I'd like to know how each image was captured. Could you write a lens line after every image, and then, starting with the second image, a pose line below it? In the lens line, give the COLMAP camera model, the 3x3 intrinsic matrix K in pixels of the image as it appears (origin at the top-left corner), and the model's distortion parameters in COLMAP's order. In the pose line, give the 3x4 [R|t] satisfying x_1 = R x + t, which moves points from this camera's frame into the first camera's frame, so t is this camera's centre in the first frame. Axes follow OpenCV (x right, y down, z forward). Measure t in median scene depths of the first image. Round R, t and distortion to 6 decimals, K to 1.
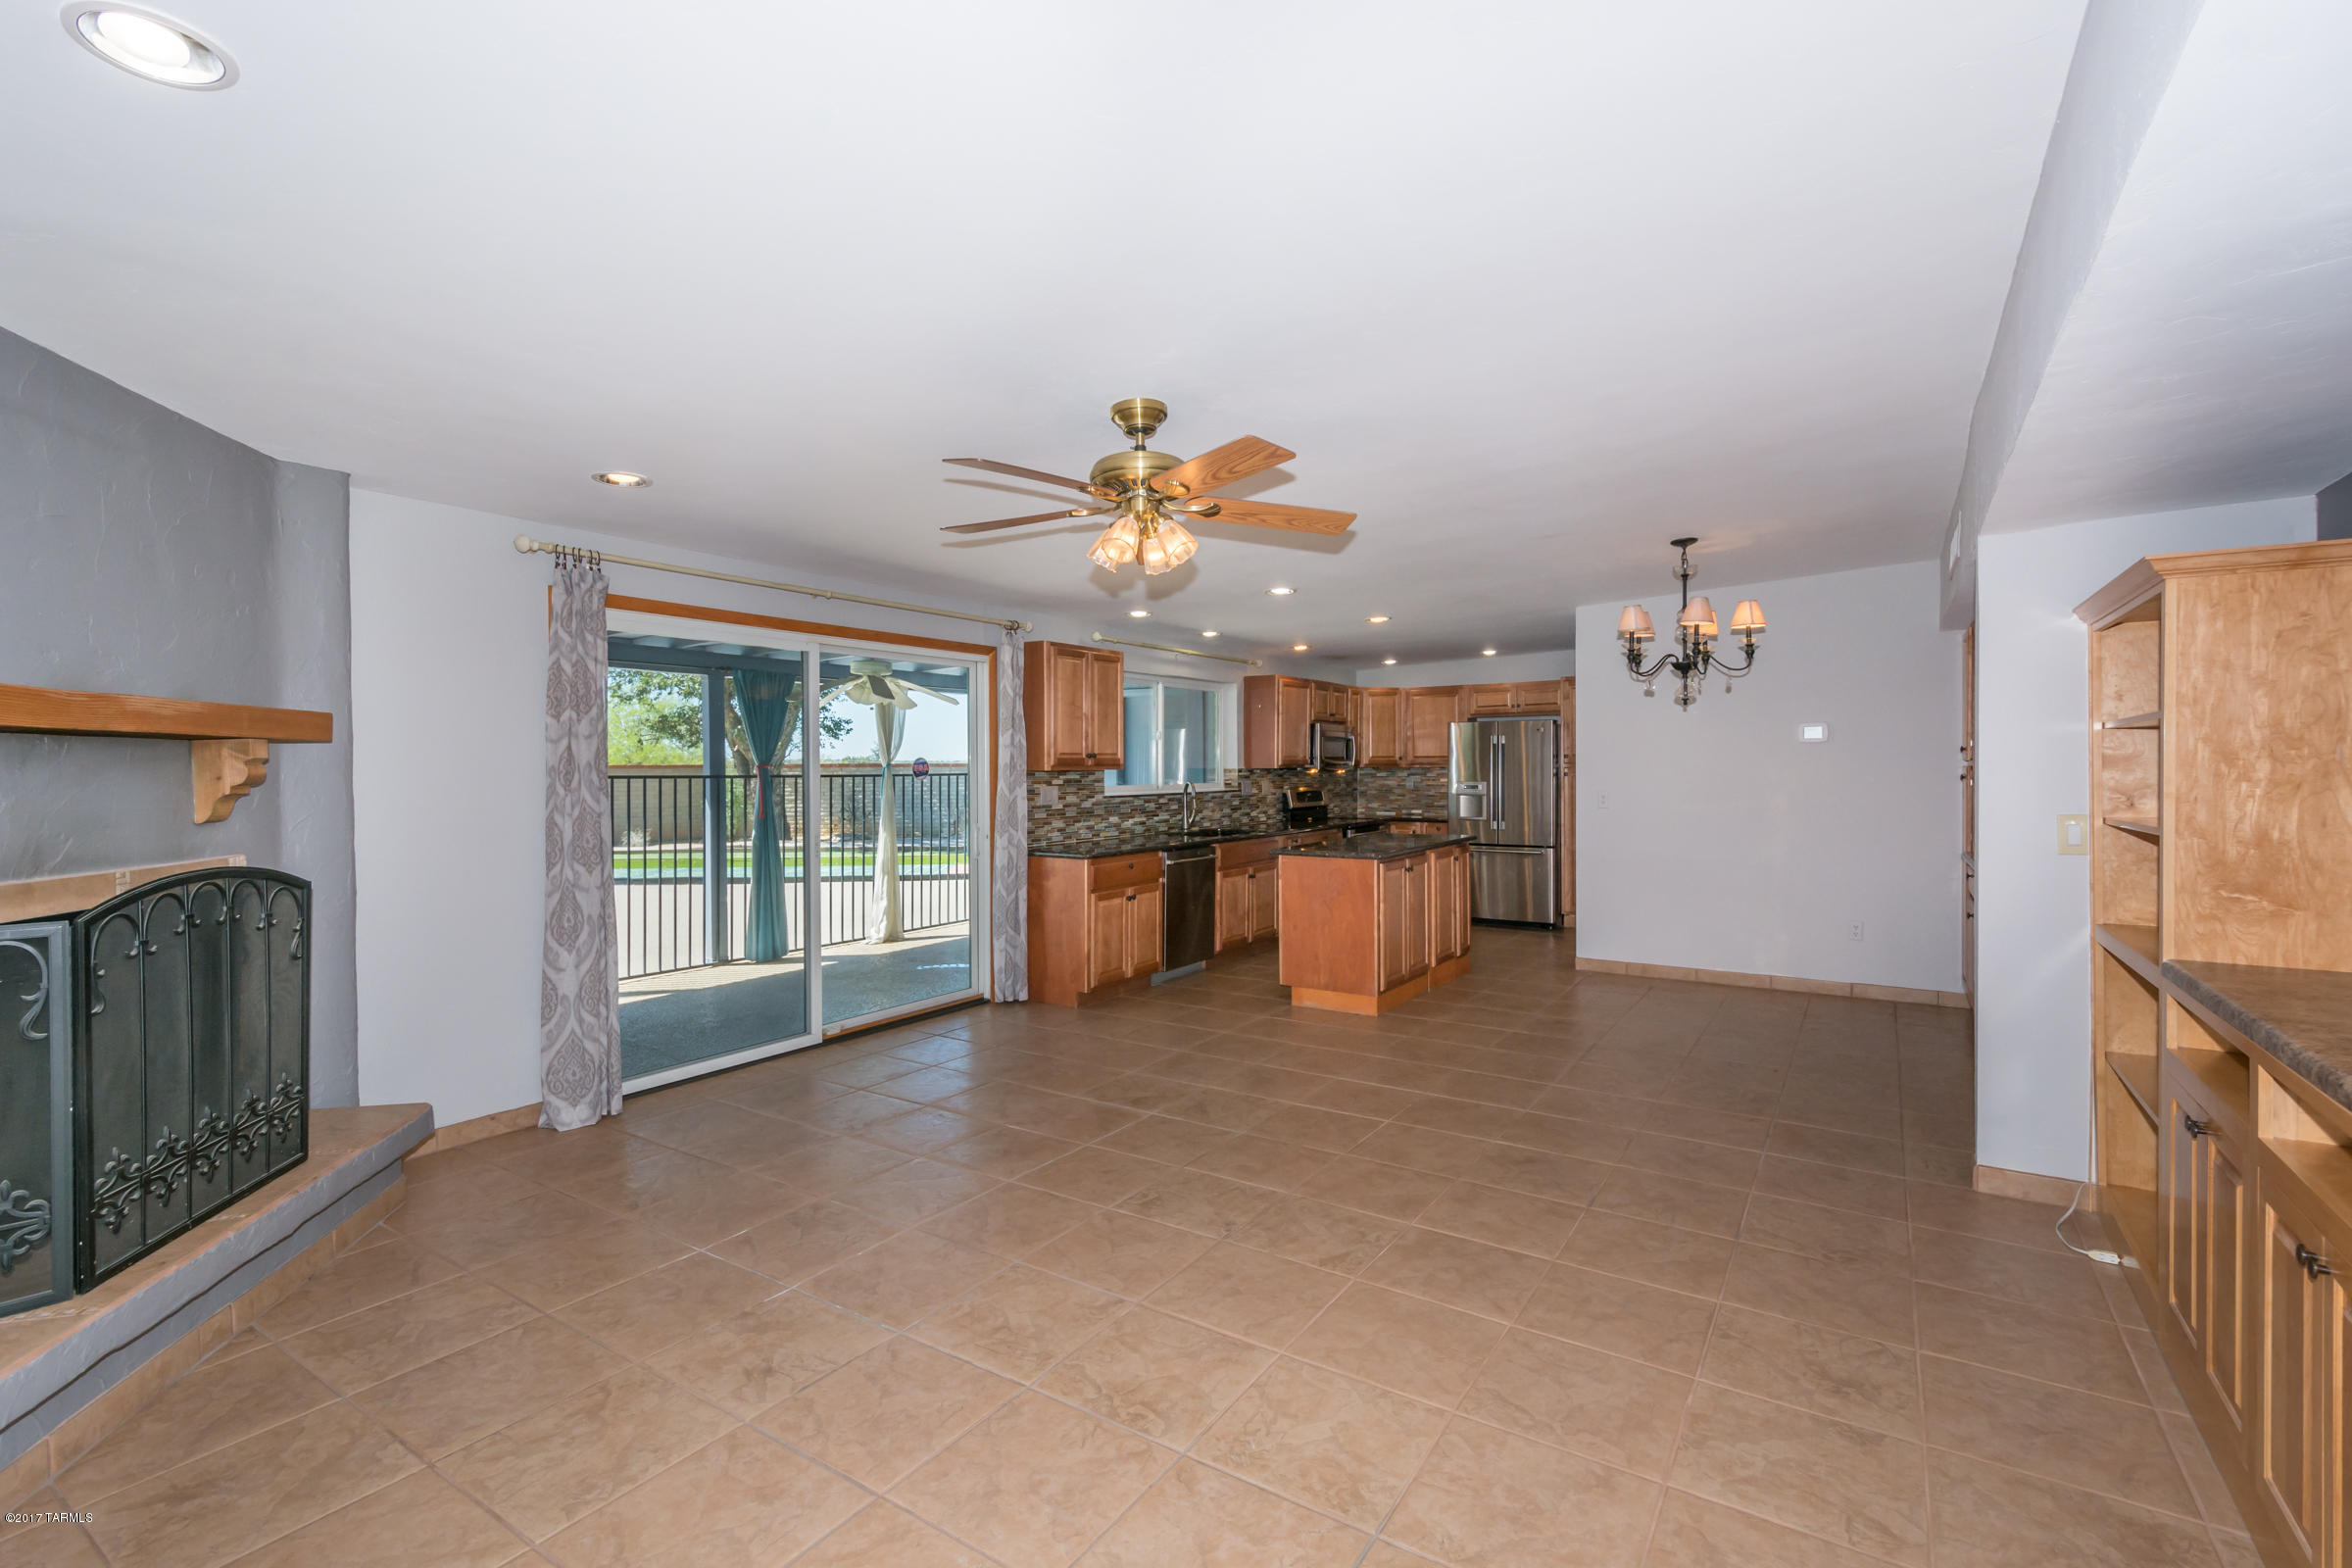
lens RADIAL K [[1021.1, 0, 1189.9], [0, 1021.1, 778.7], [0, 0, 1]] dist [0.015364, -0.006008]
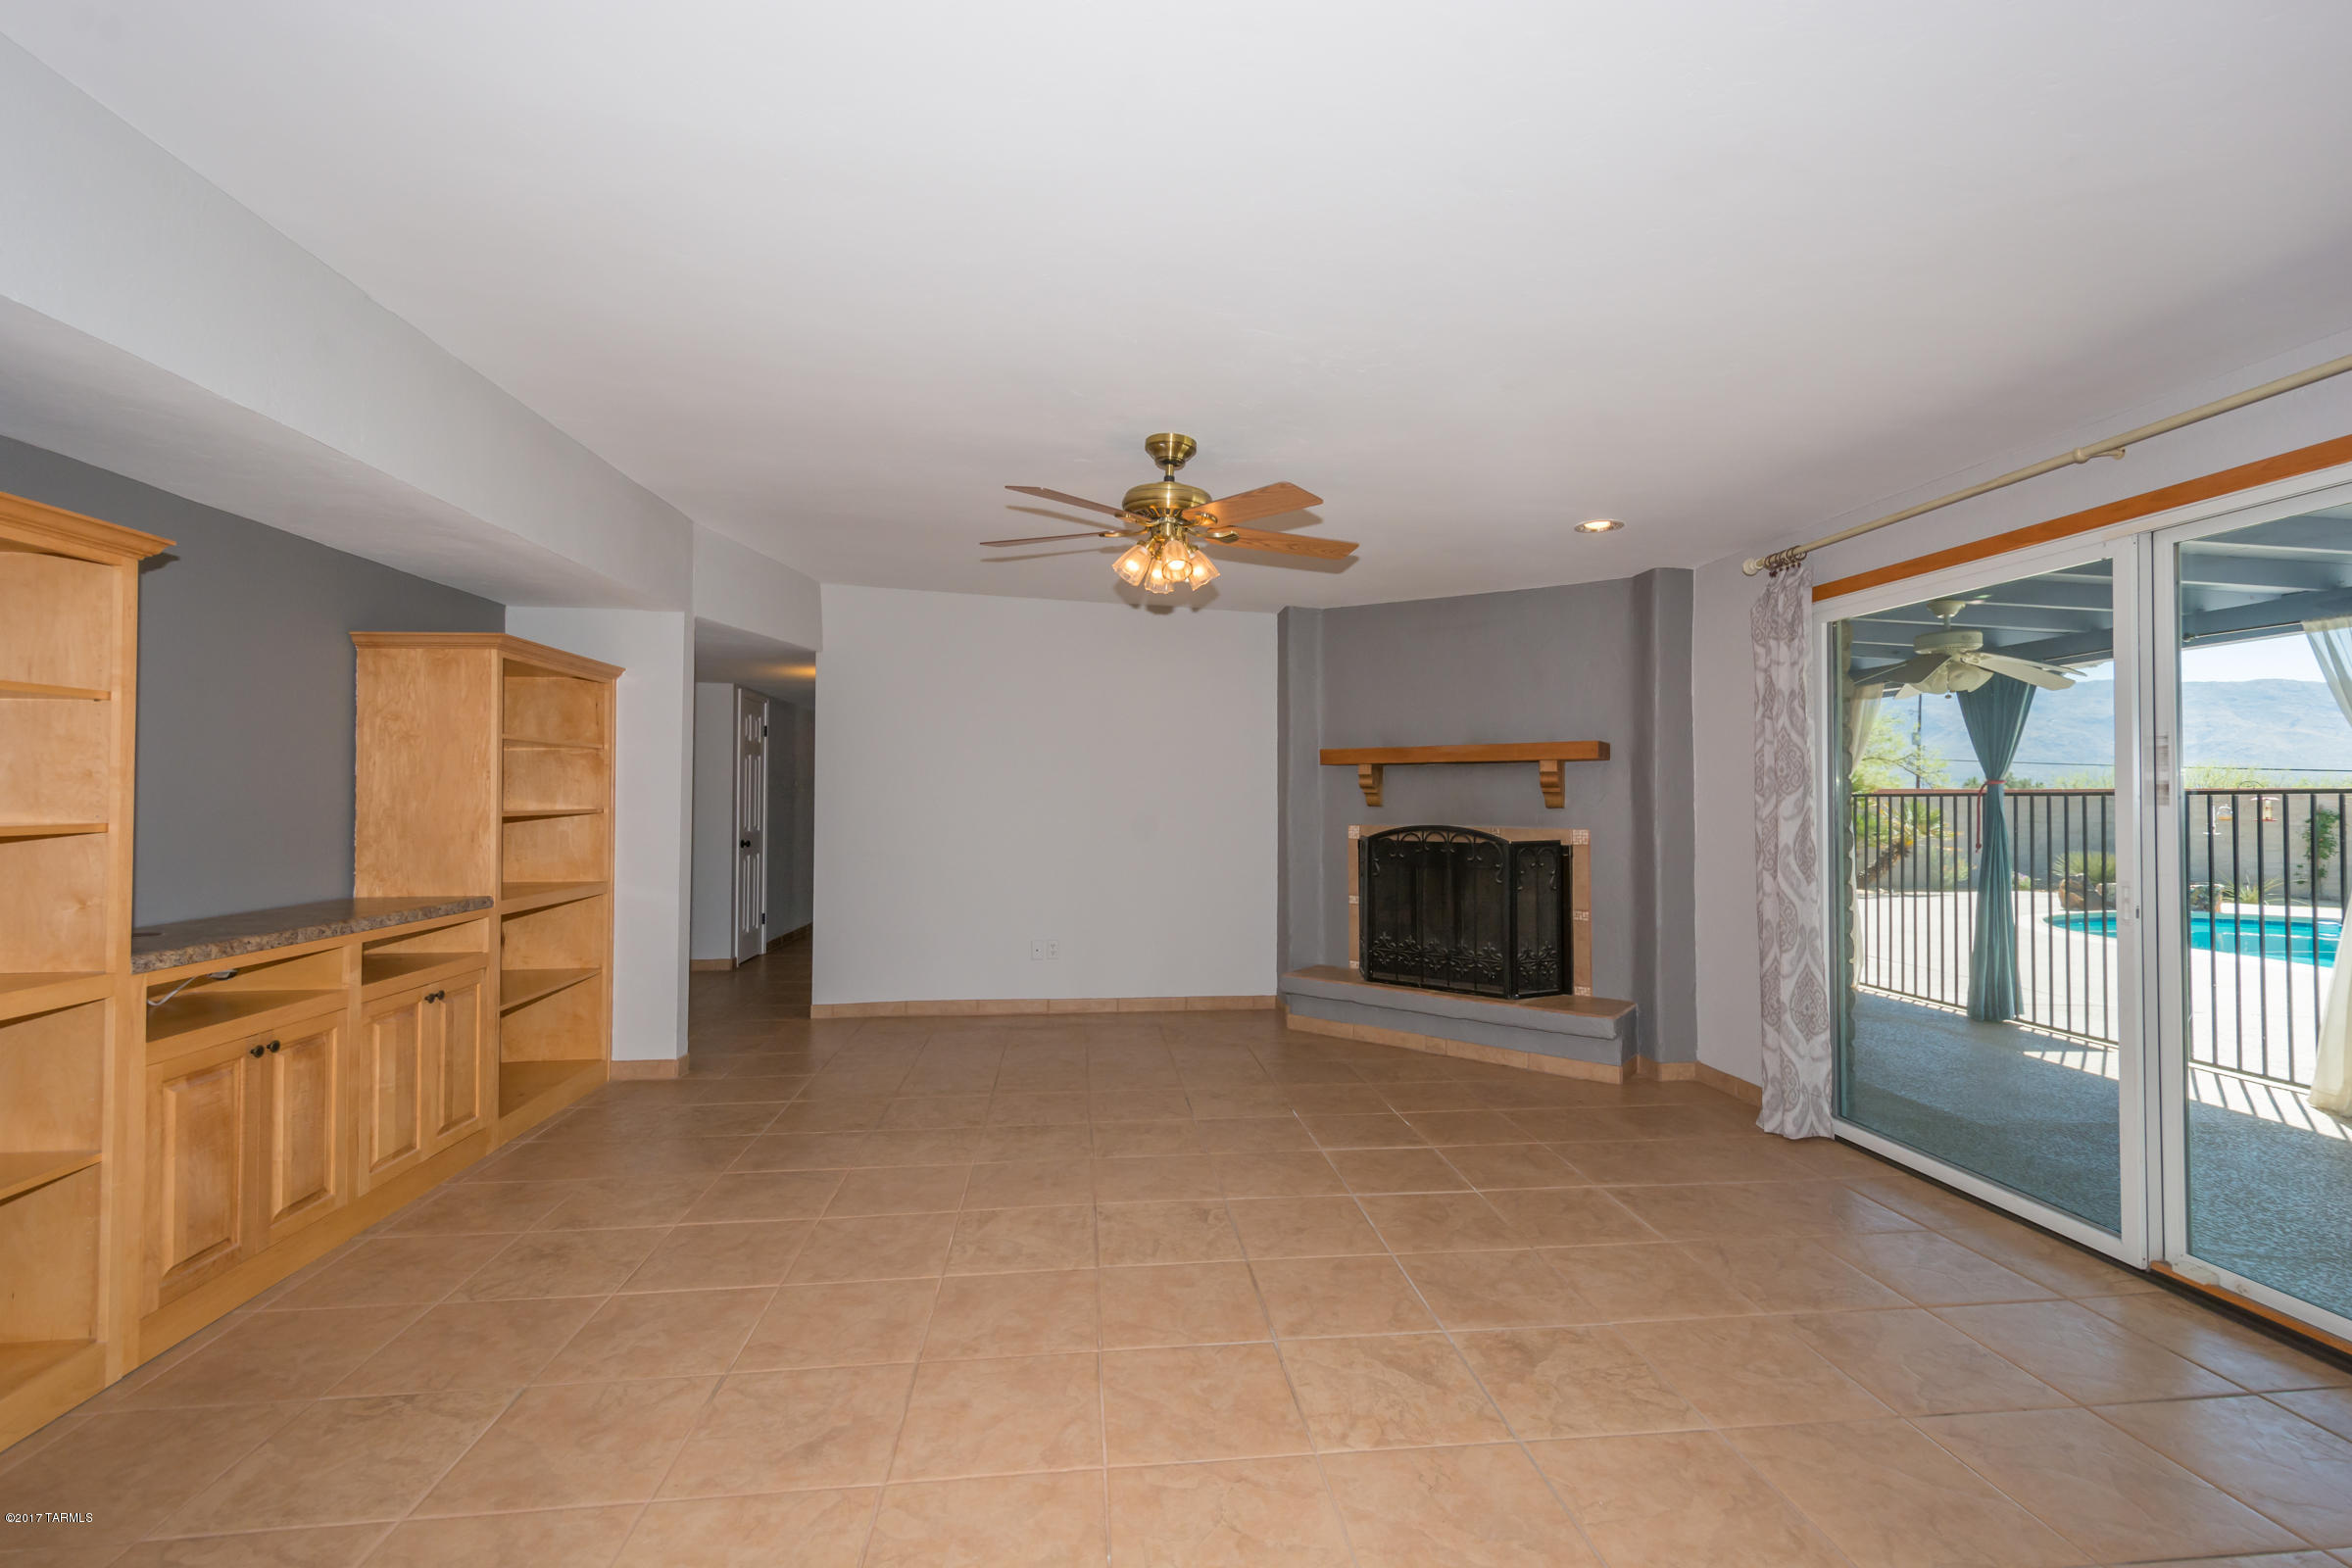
lens RADIAL K [[1021.1, 0, 1189.9], [0, 1021.1, 778.7], [0, 0, 1]] dist [0.015364, -0.006008]
pose [[-0.770036, -0.009781, -0.637925, 0.253142], [-0.005715, 0.999948, -0.008434, 0.003985], [0.637975, -0.002848, -0.770052, 0.742121]]
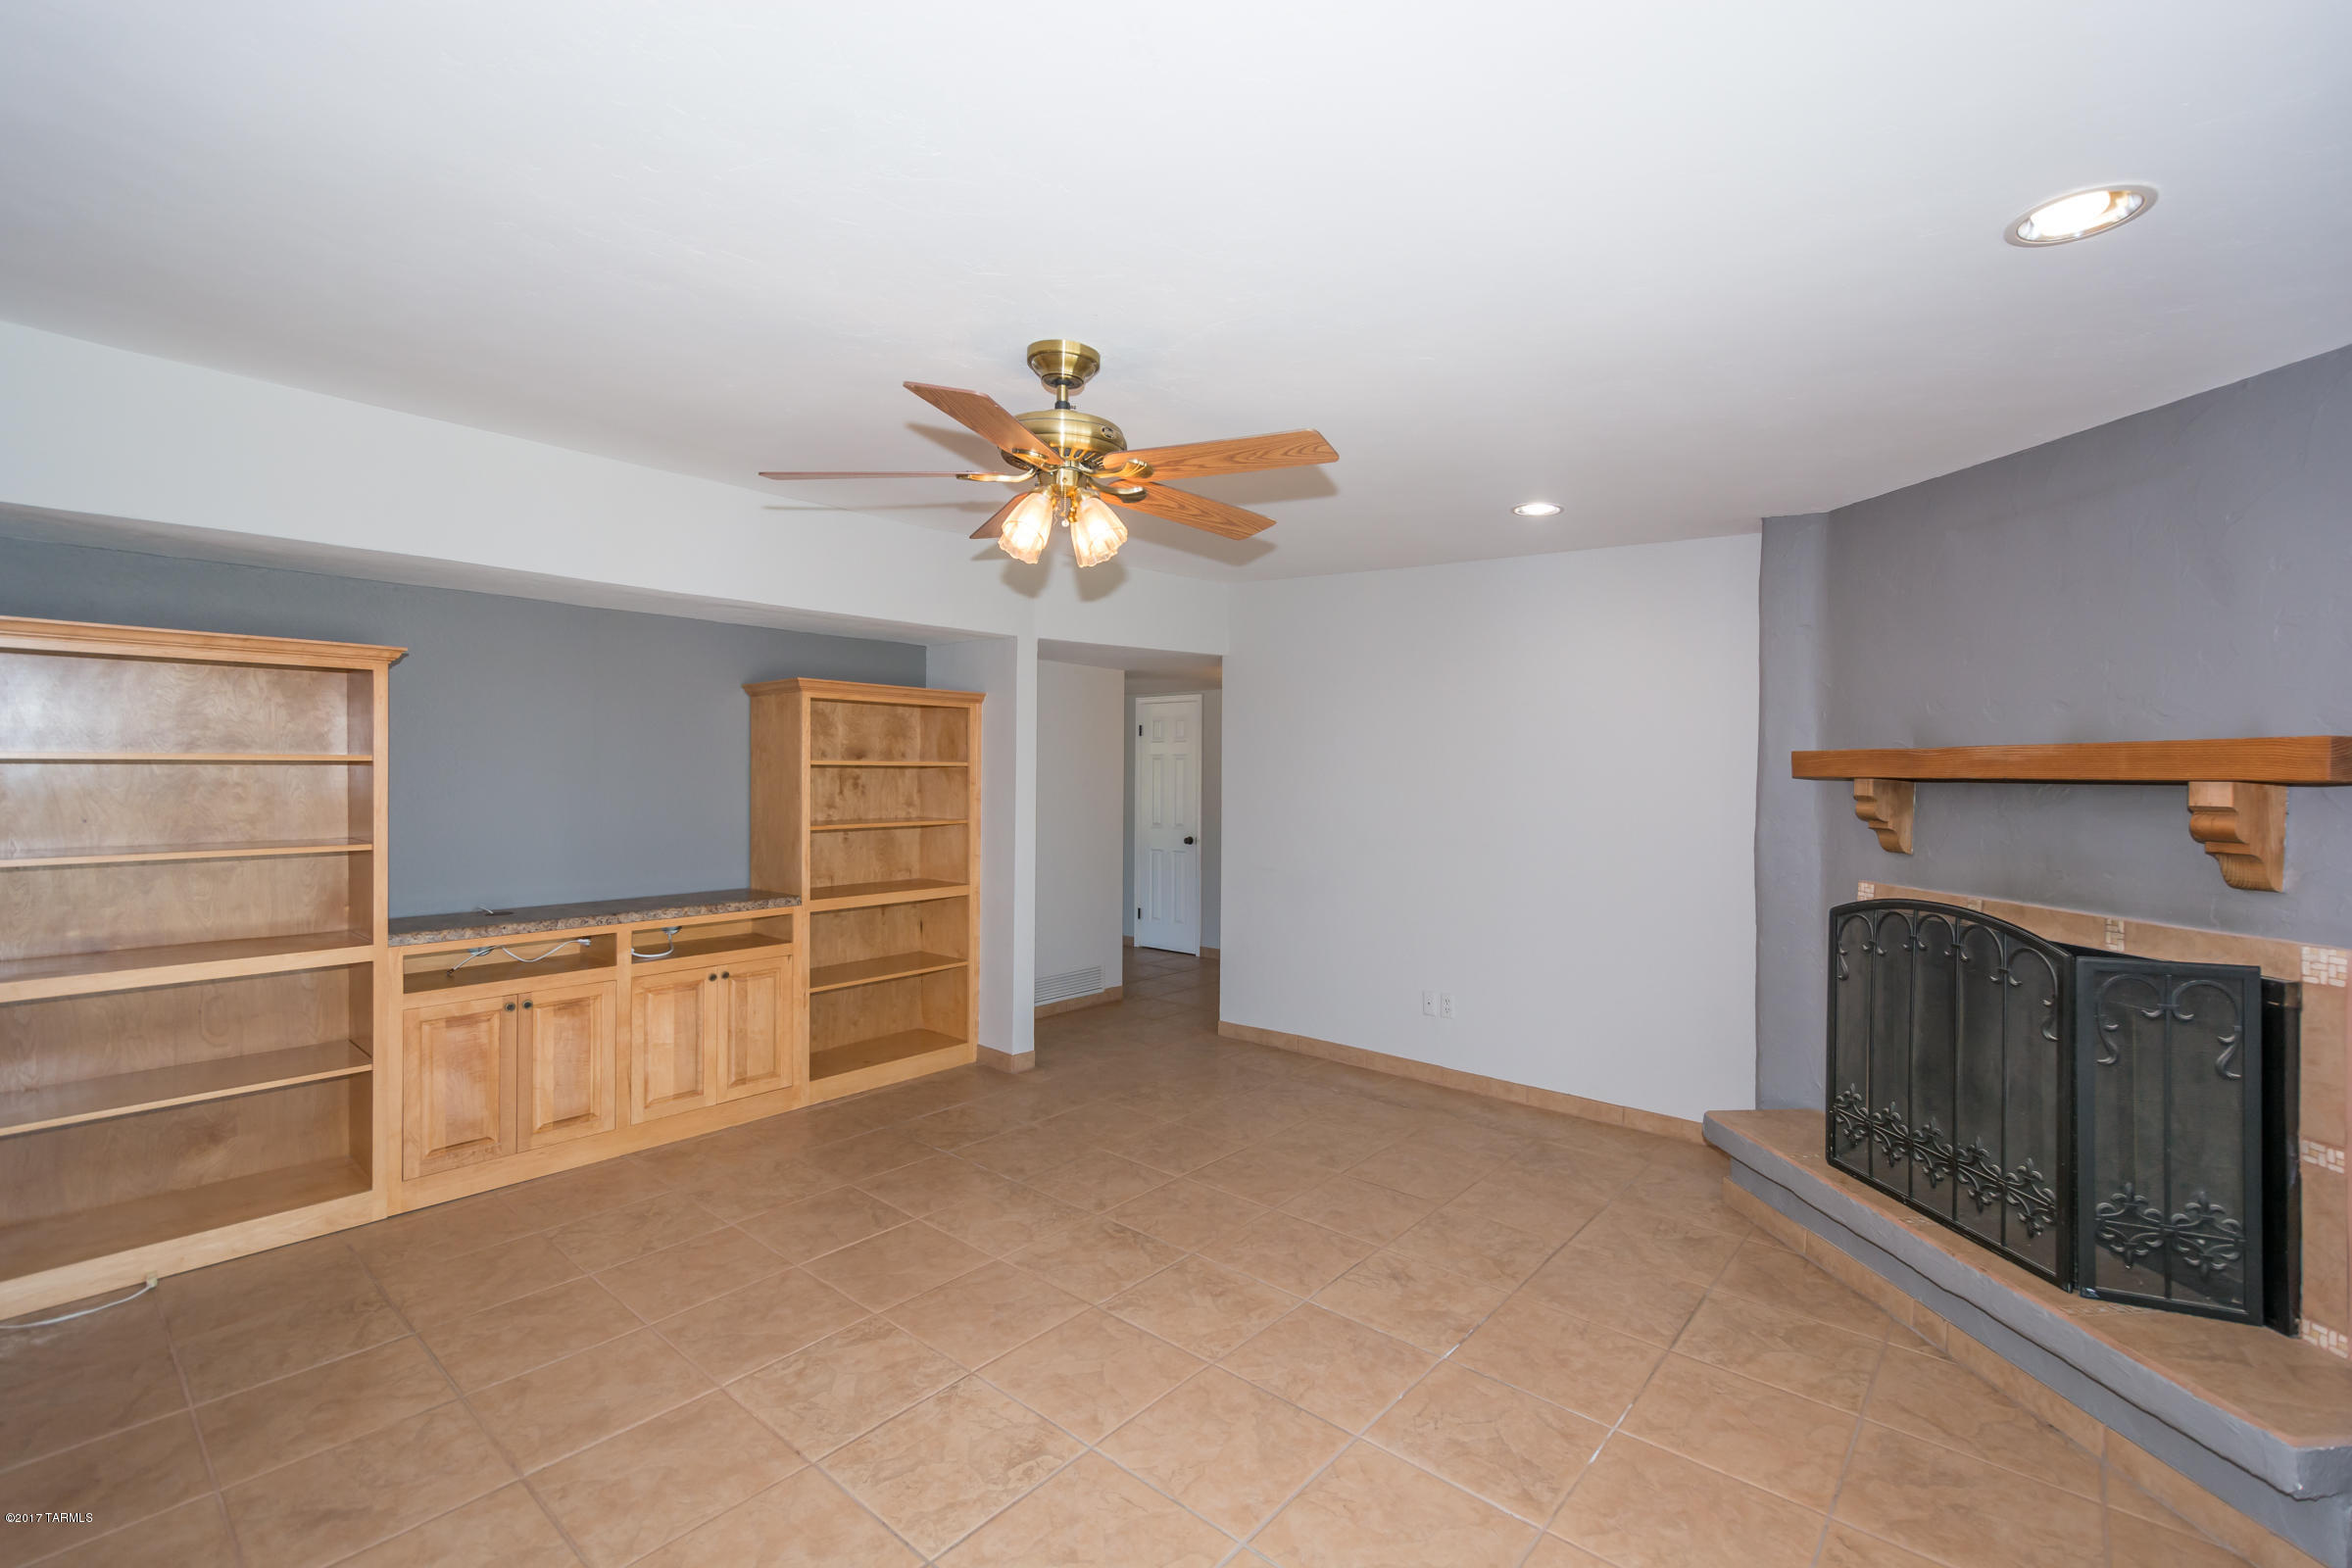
lens RADIAL K [[1013.2, 0, 1196.6], [0, 1013.2, 784.0], [0, 0, 1]] dist [0.010831, -0.000270]
pose [[-0.991936, -0.004239, 0.126668, -0.099890], [-0.001526, 0.999768, 0.021503, -0.019655], [-0.126730, 0.021136, -0.991712, 0.701946]]
